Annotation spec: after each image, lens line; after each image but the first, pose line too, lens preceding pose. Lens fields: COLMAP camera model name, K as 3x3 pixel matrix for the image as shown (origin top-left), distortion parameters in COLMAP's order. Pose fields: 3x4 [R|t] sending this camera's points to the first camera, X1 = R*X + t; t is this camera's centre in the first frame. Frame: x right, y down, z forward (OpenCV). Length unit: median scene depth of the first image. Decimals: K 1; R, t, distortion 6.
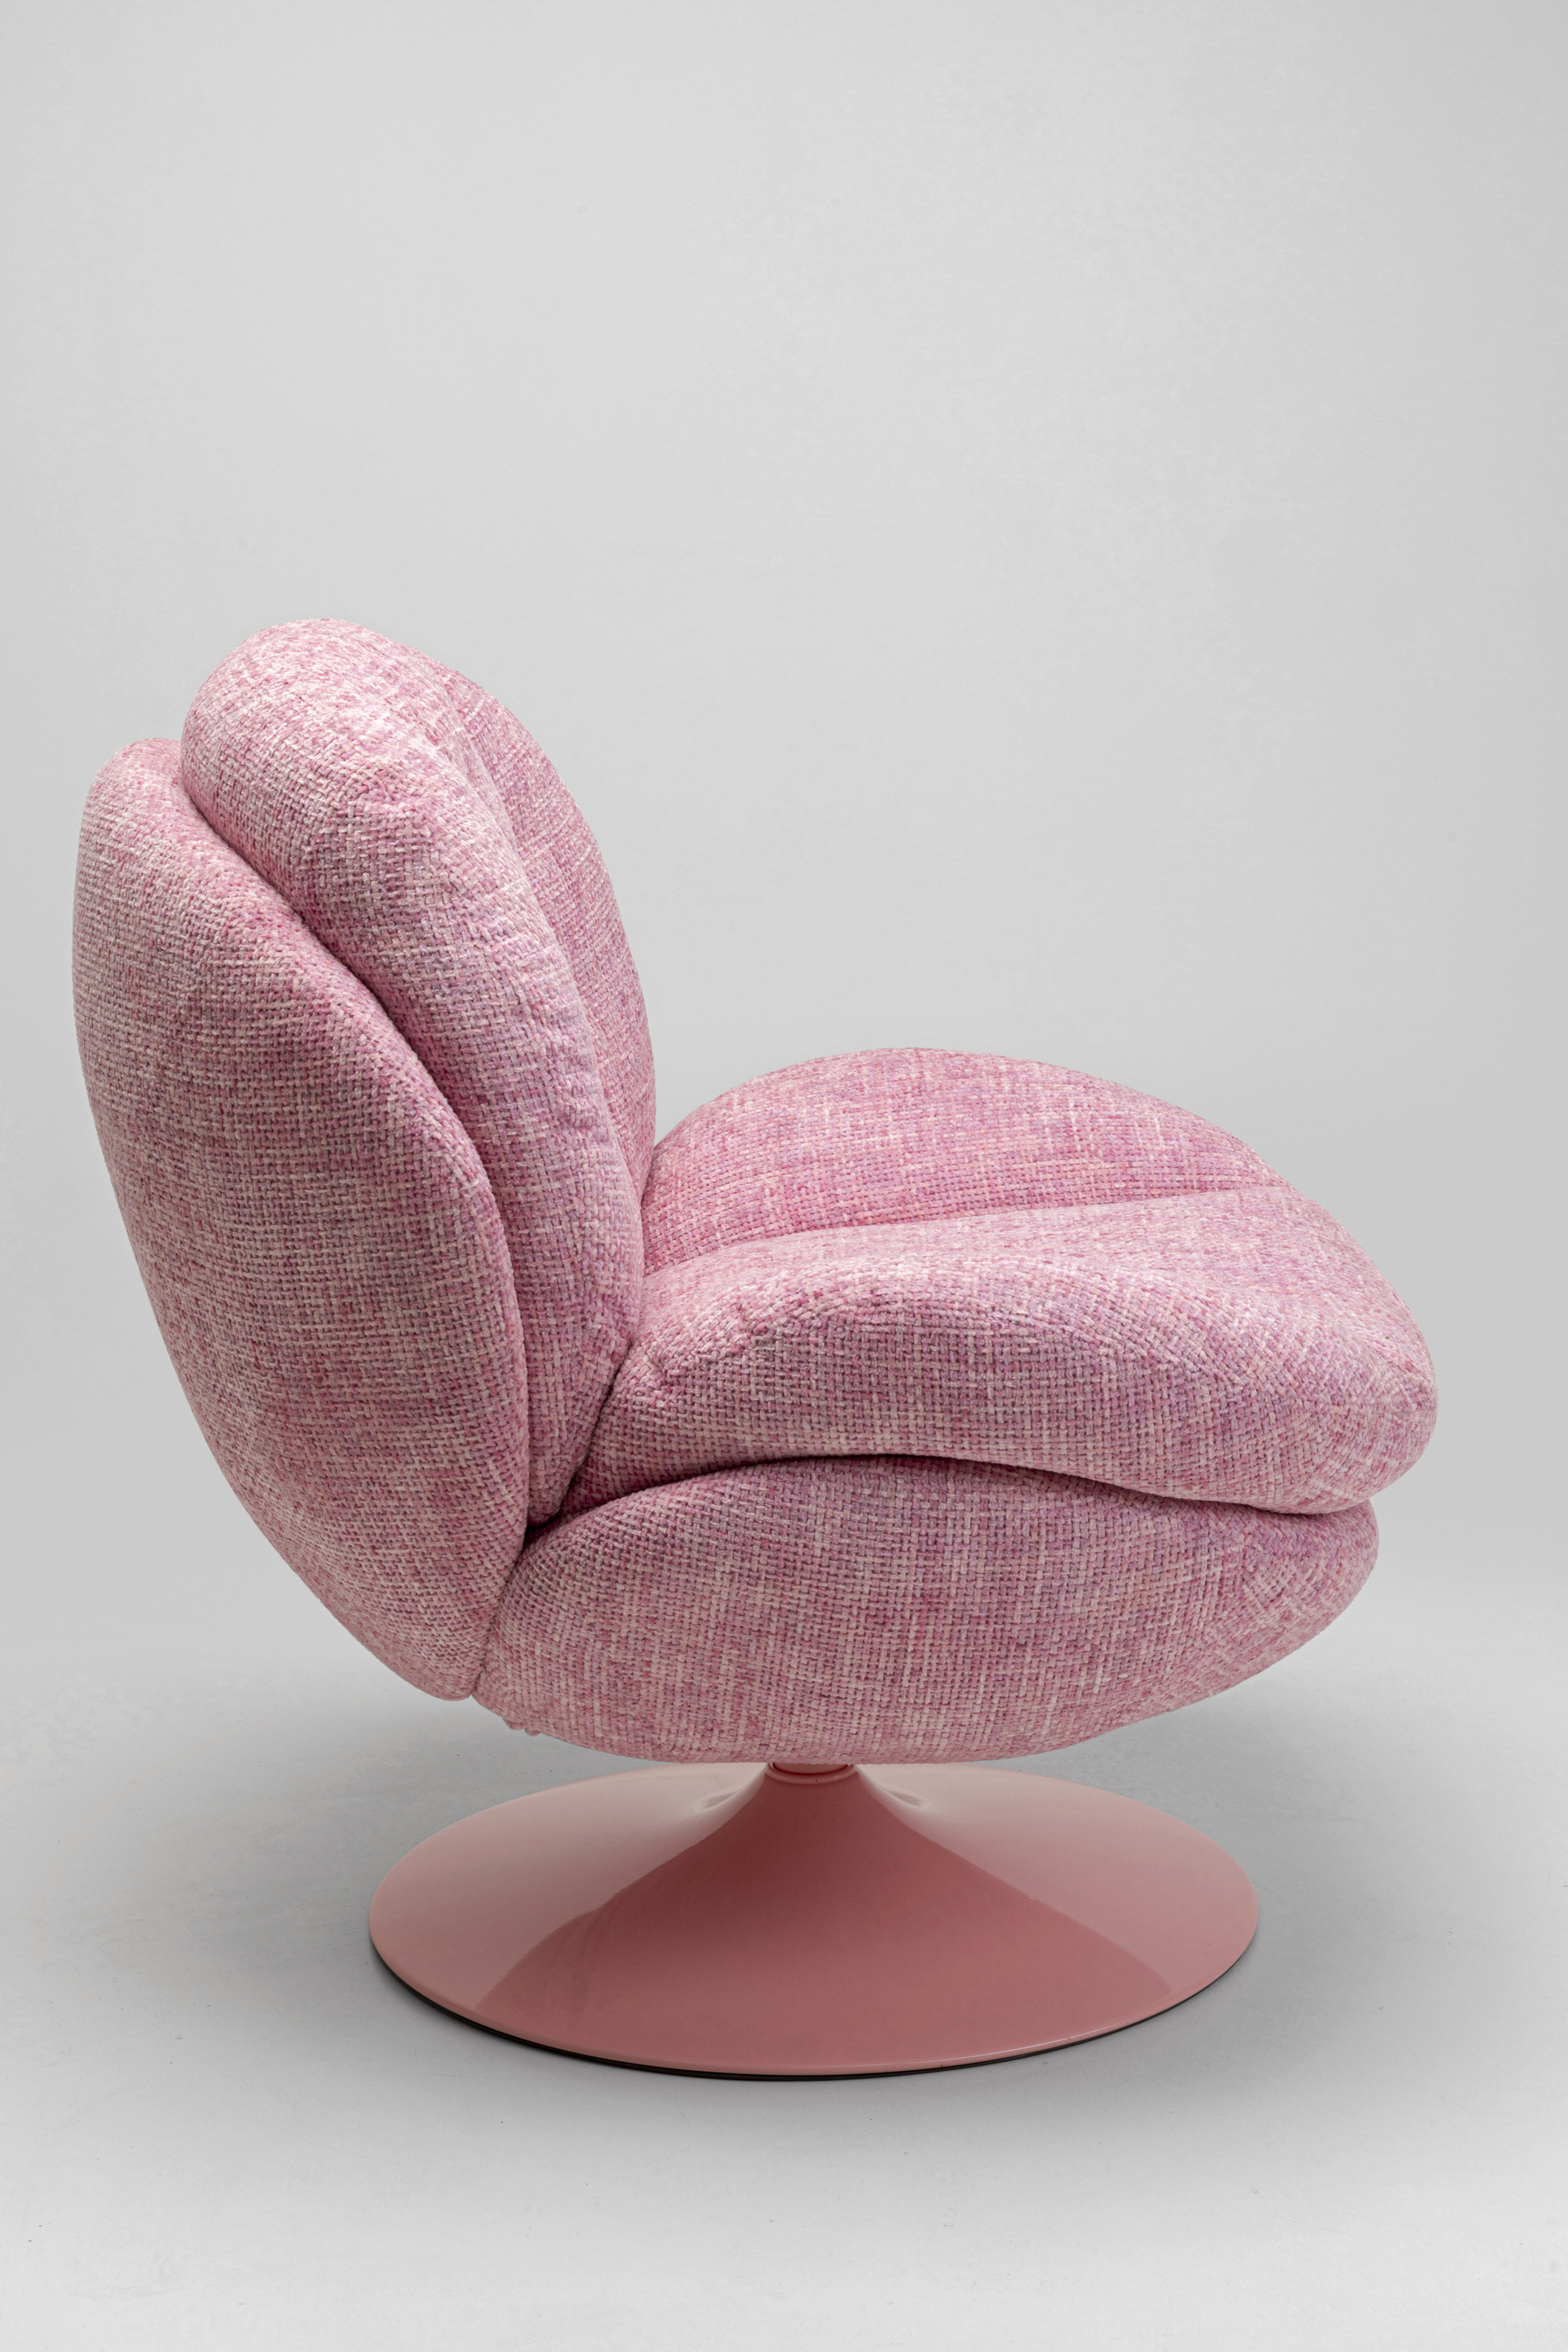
lens RADIAL K [[4547.8, 0, 784.0], [0, 4547.8, 1176.0], [0, 0, 1]] dist [0.062141, 0.120722]
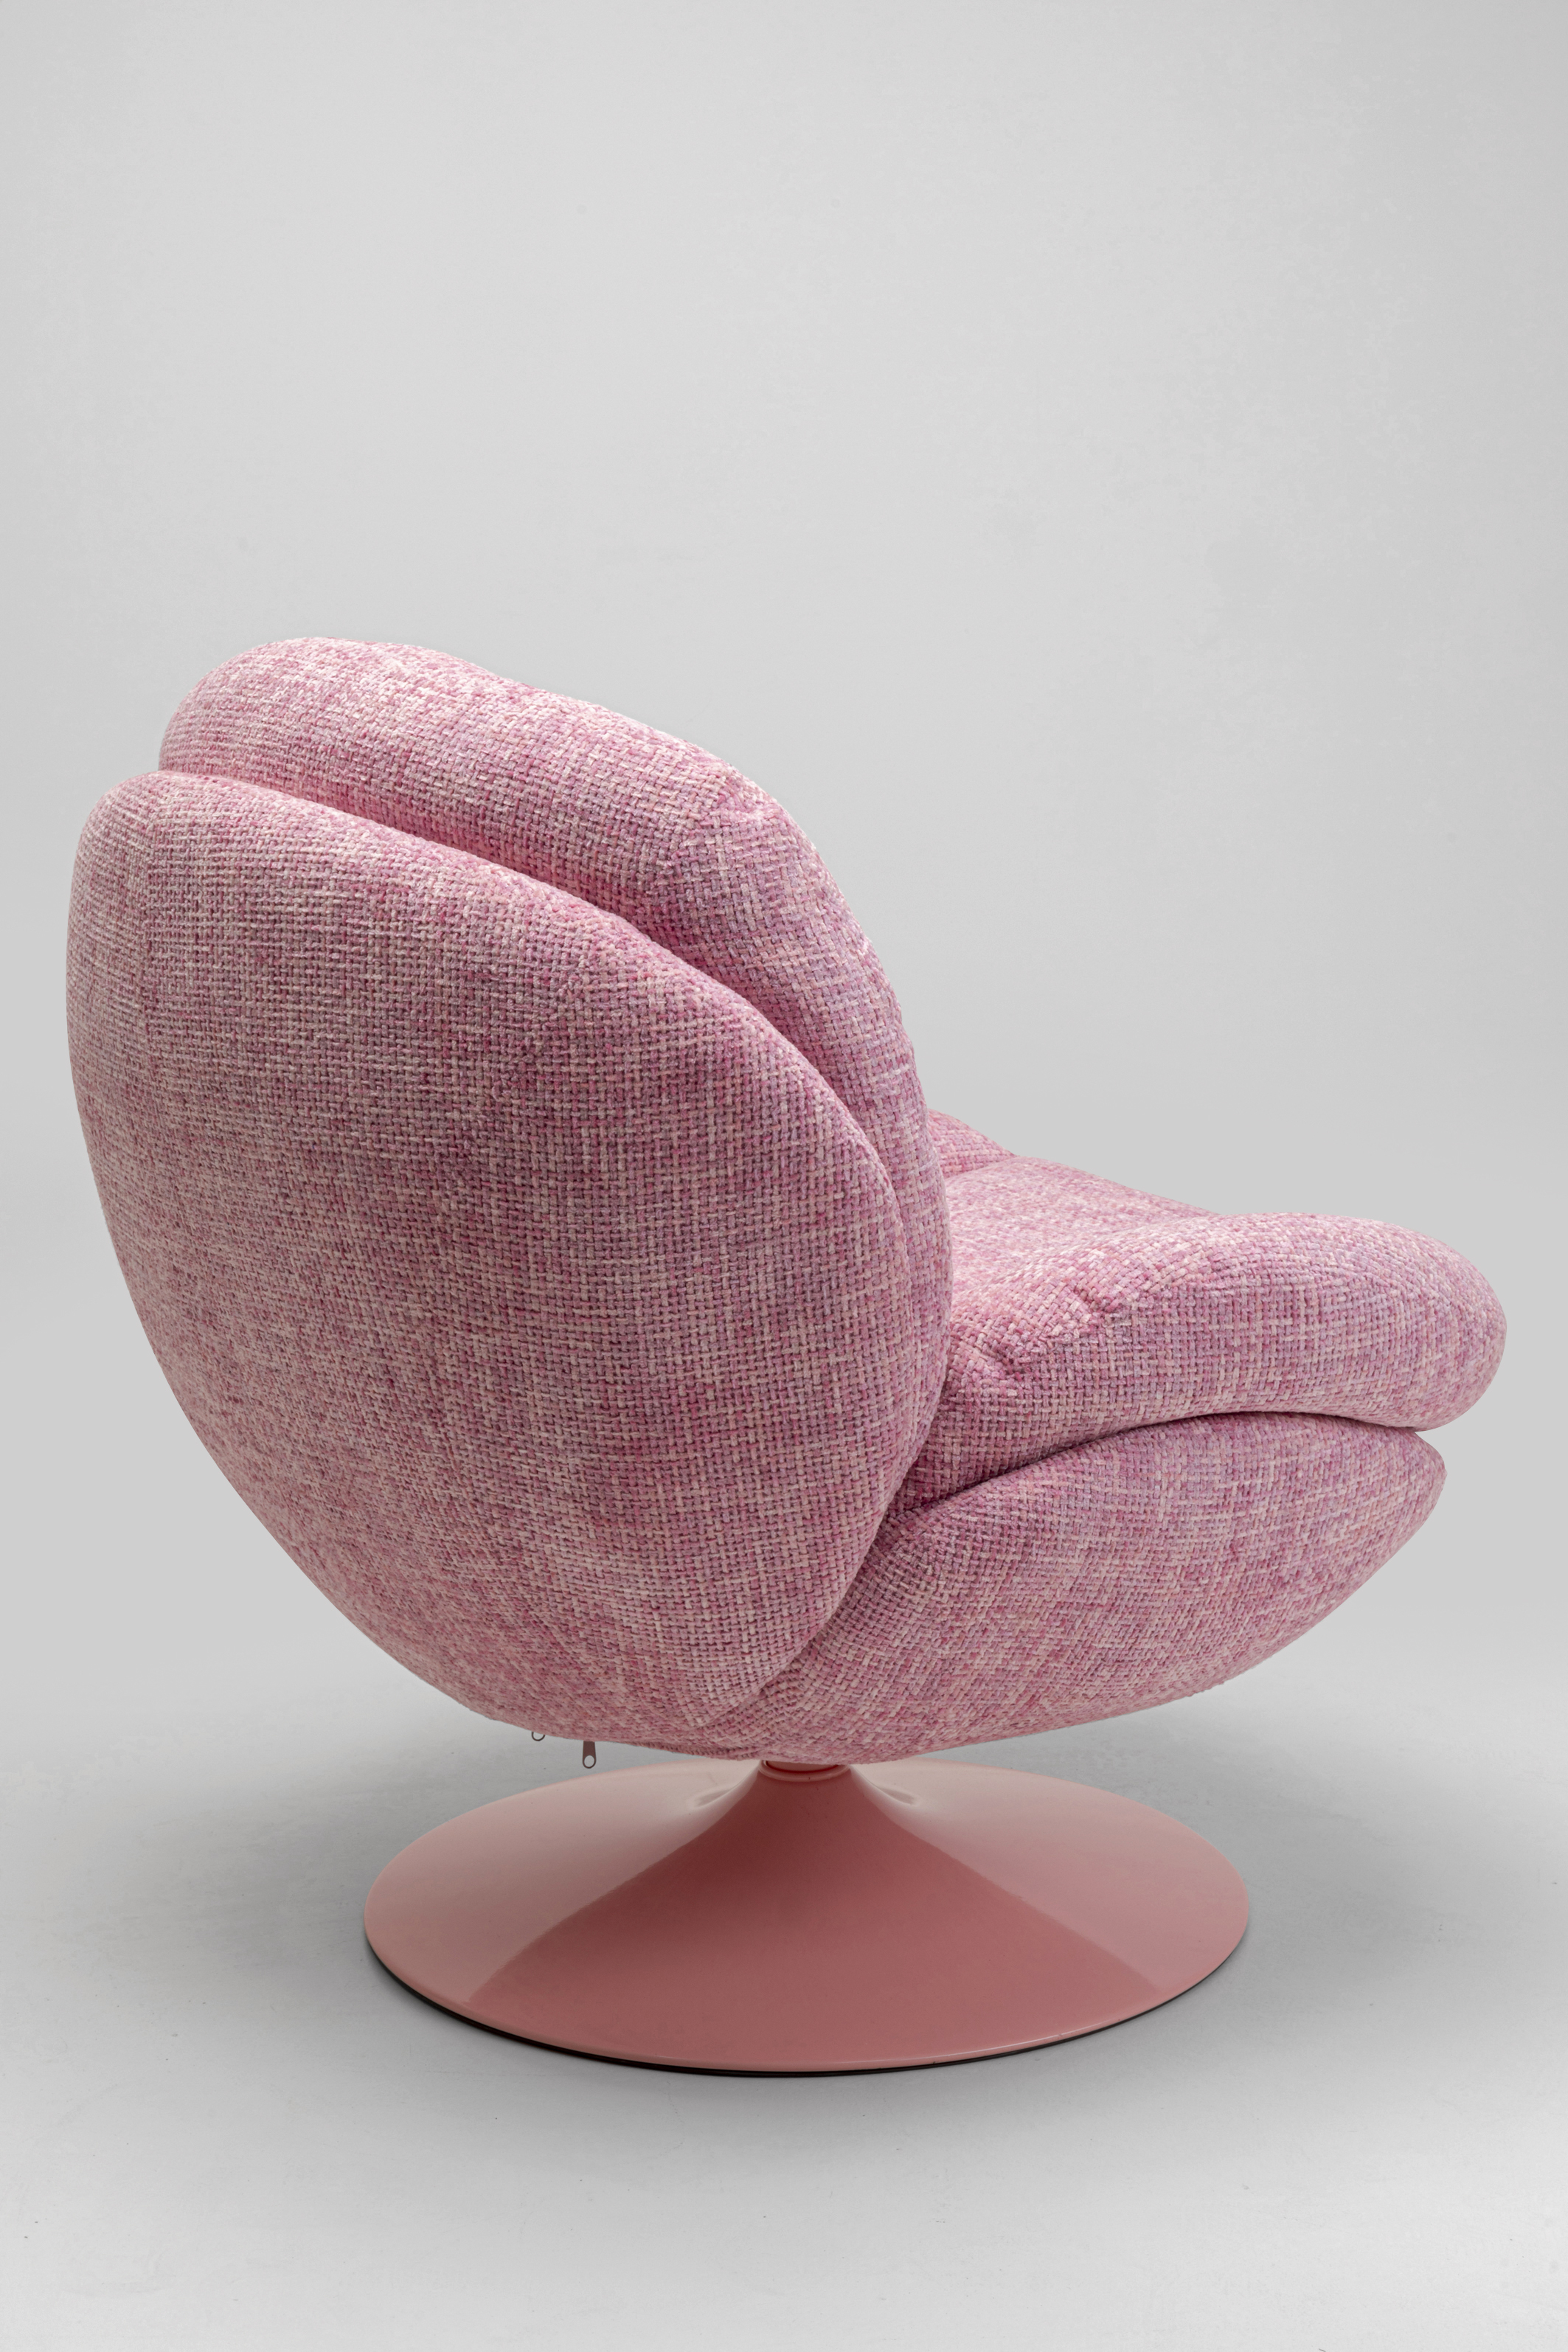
lens RADIAL K [[4547.8, 0, 784.0], [0, 4547.8, 1176.0], [0, 0, 1]] dist [0.062141, 0.120722]
pose [[0.834124, -0.088535, 0.544425, -0.619838], [0.094334, 0.995390, 0.017340, -0.020291], [-0.543450, 0.036894, 0.838631, 0.179721]]
